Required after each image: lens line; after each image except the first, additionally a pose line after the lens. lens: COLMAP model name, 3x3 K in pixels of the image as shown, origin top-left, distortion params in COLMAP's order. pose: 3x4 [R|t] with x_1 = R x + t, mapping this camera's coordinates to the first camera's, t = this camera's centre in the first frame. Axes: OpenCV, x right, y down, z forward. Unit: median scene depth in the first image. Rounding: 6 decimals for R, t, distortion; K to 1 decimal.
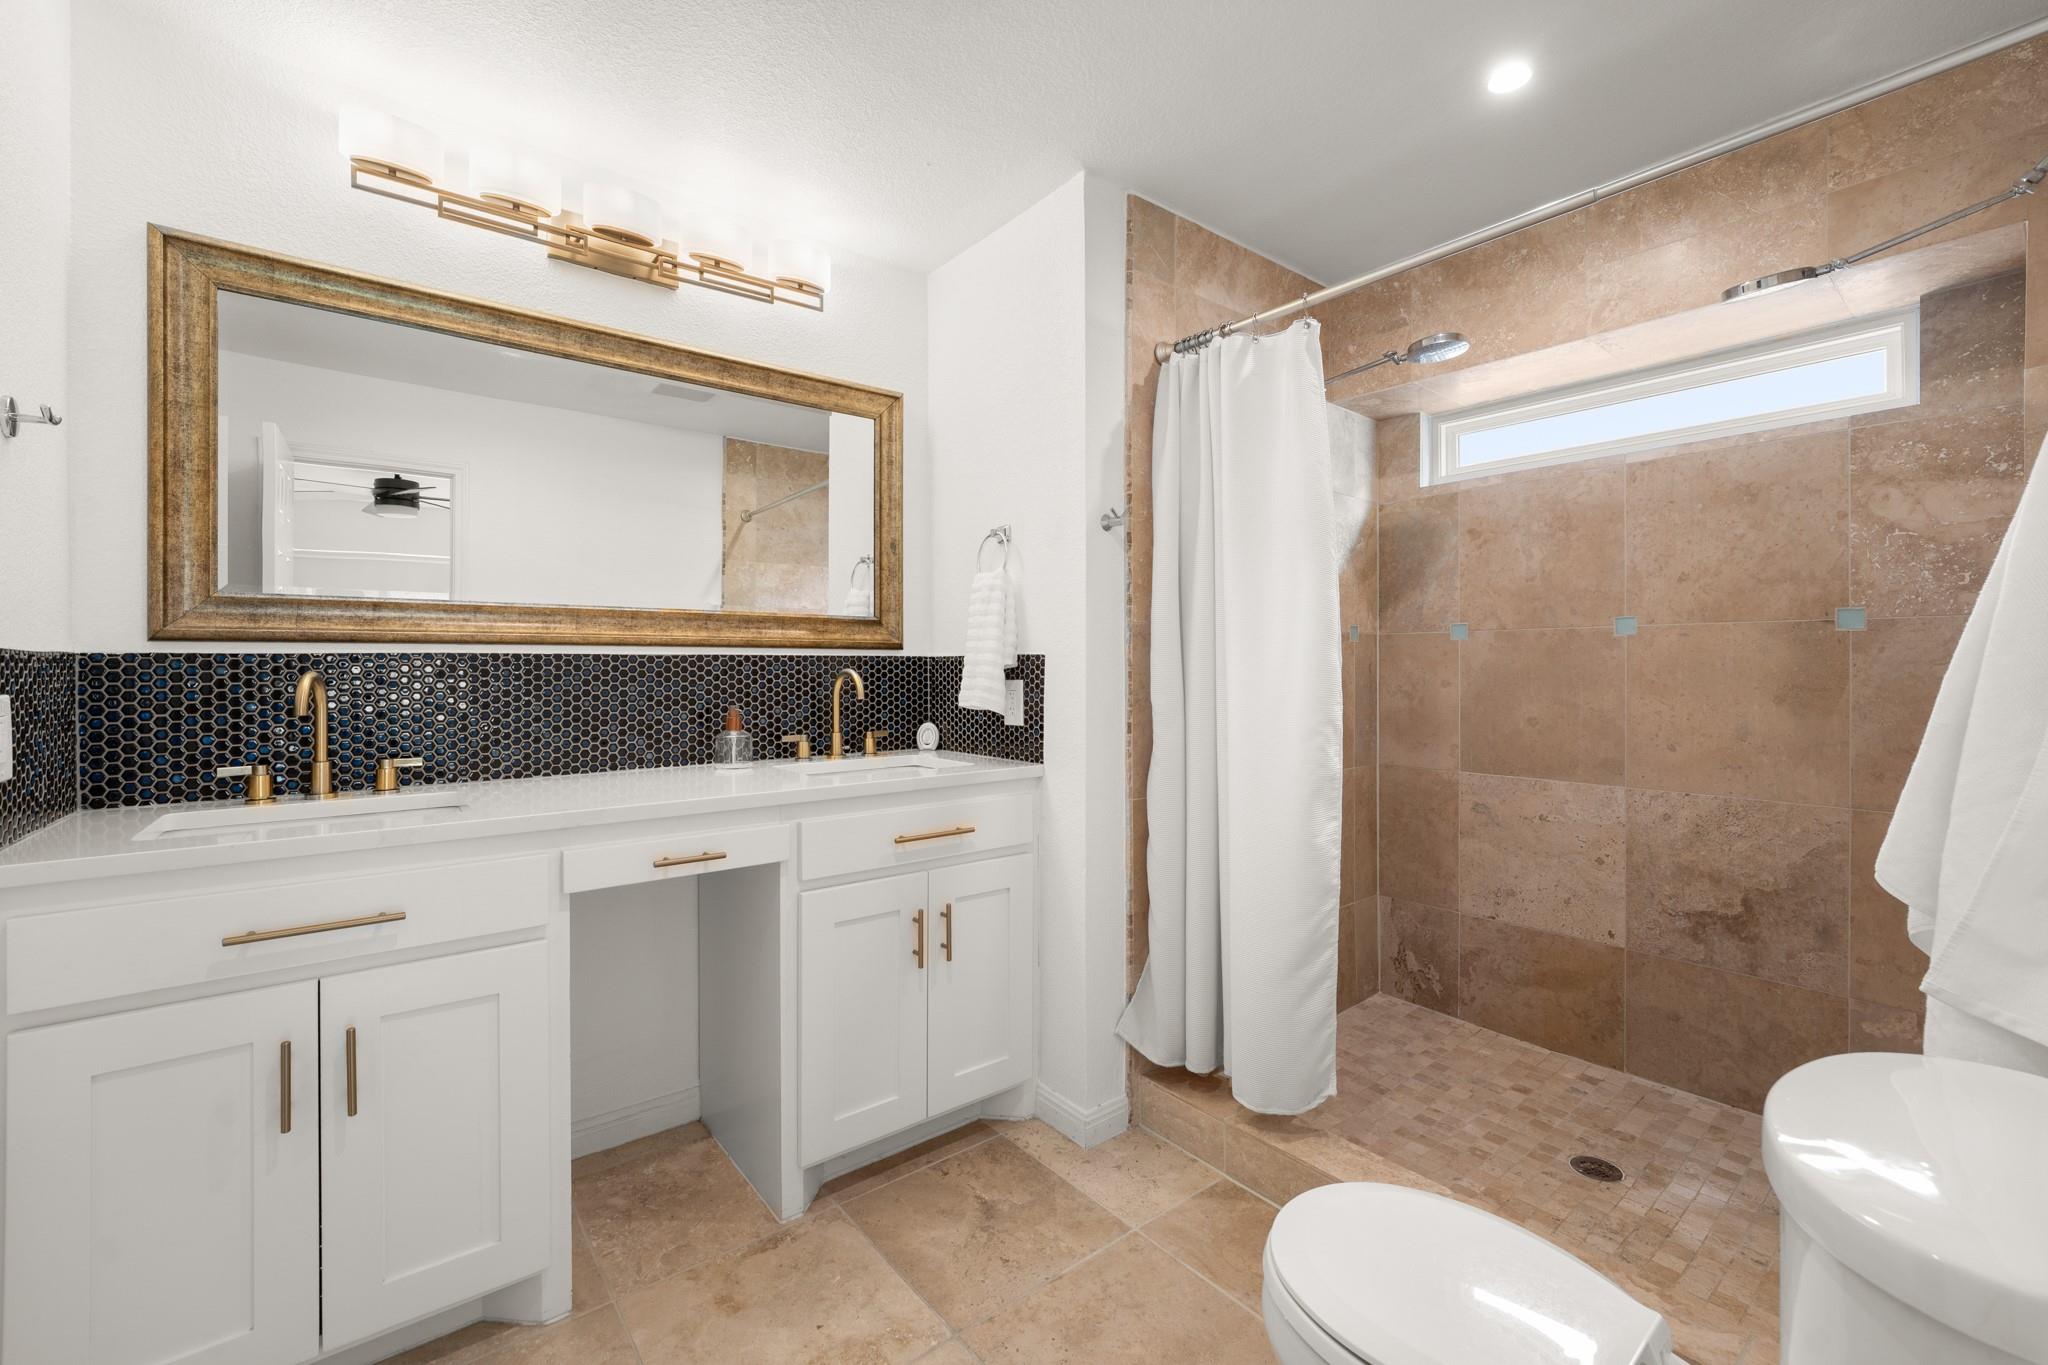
lens RADIAL K [[814.7, 0, 1029.4], [0, 814.7, 679.3], [0, 0, 1]] dist [0.000521, 0.000004]
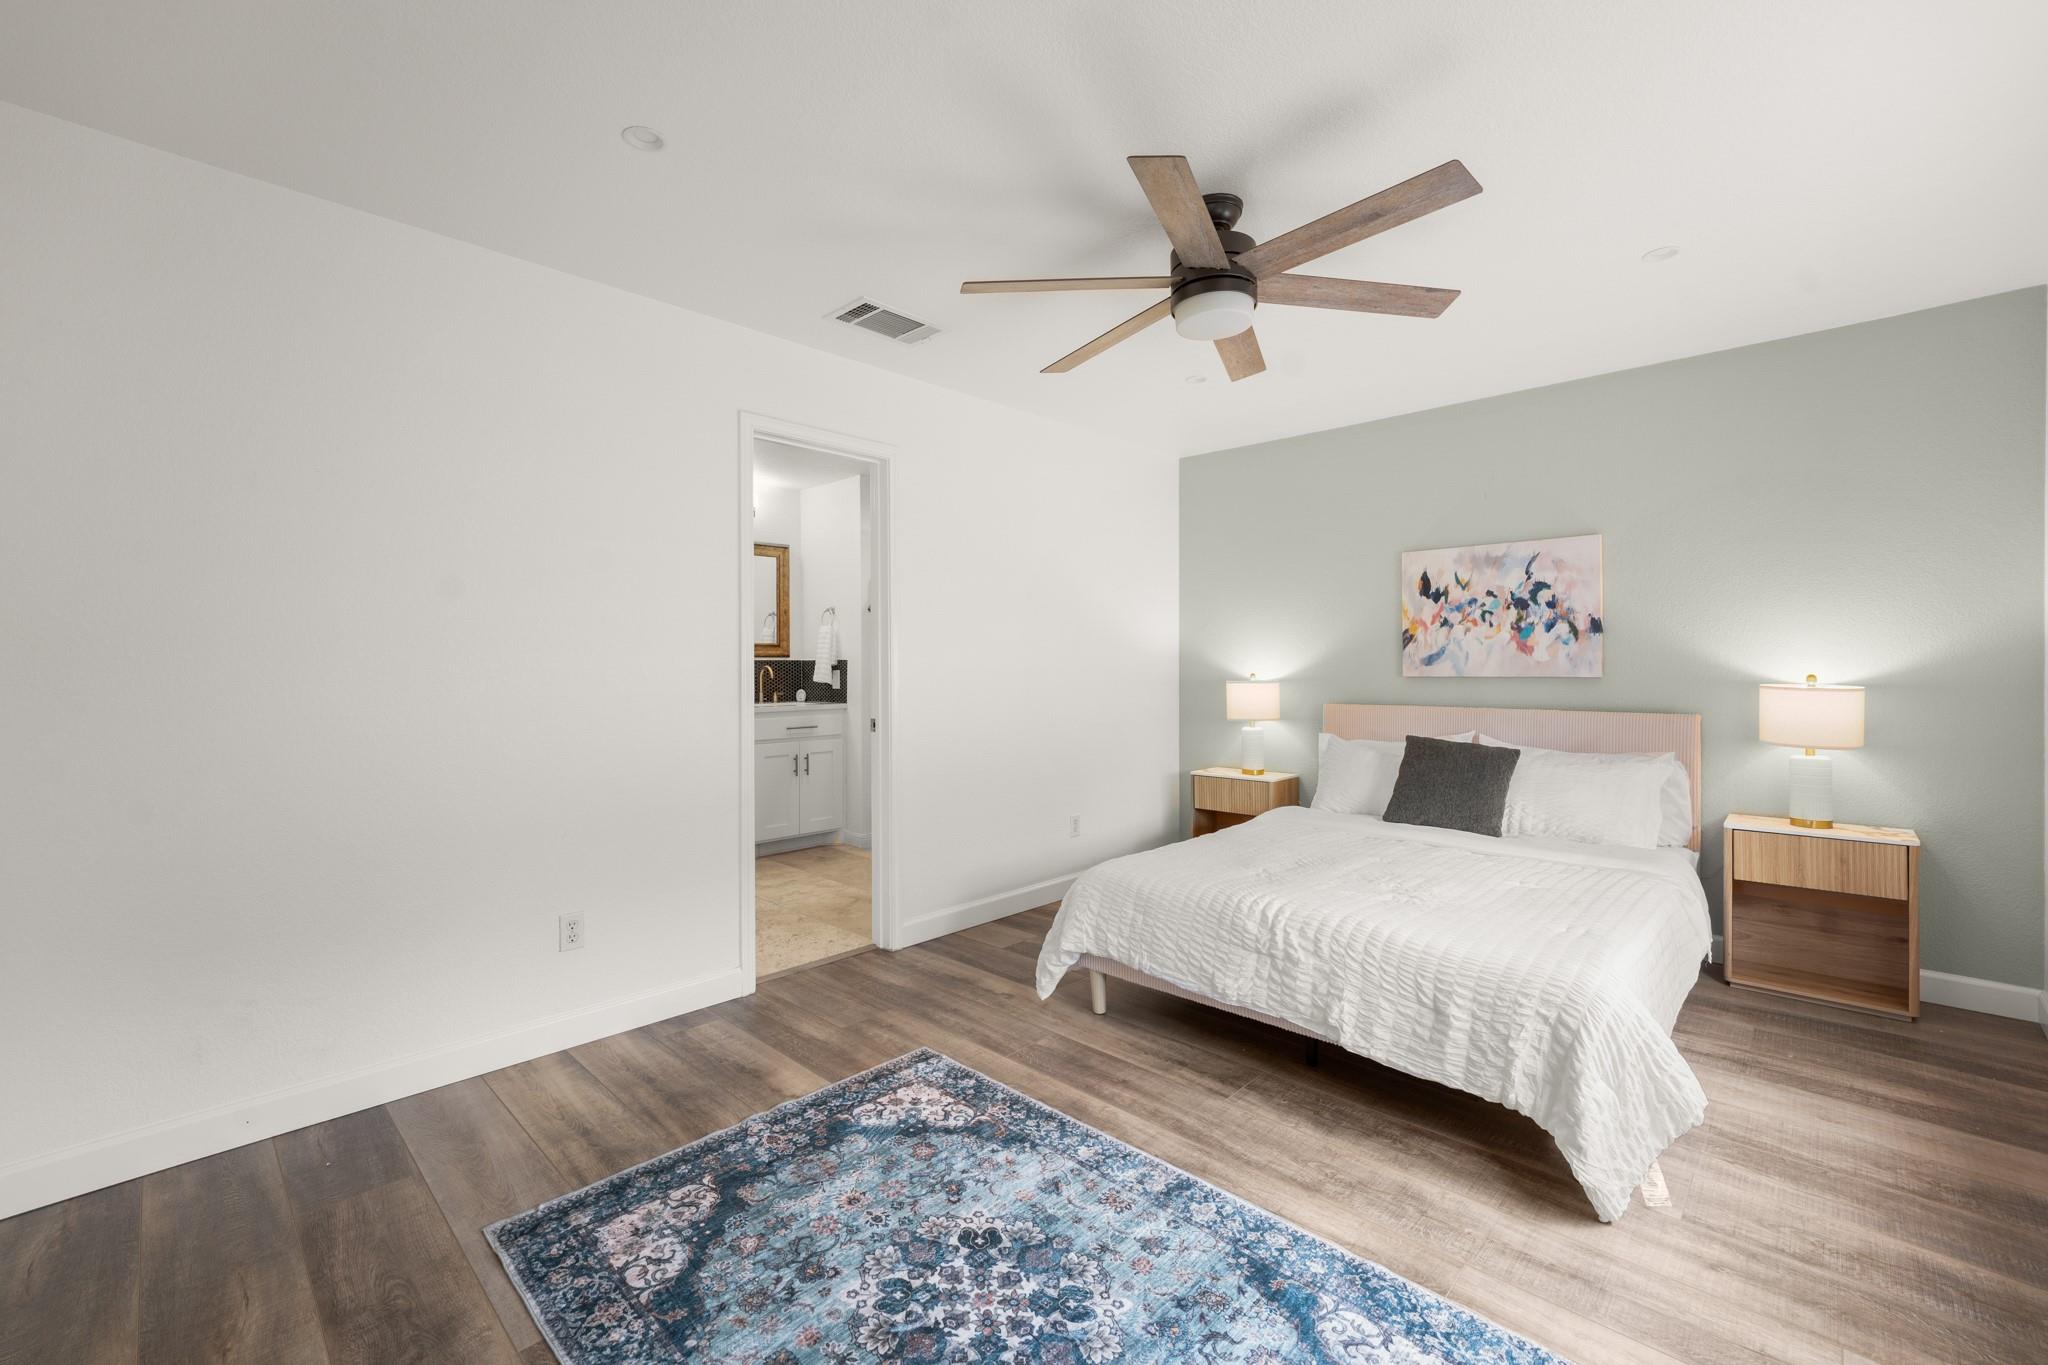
lens RADIAL K [[814.7, 0, 1021.8], [0, 814.7, 675.5], [0, 0, 1]] dist [0.000521, 0.000004]
pose [[0.992896, -0.003993, 0.118920, 0.241385], [0.003257, 0.999974, 0.006381, 0.002897], [-0.118942, -0.005948, 0.992883, -1.483154]]
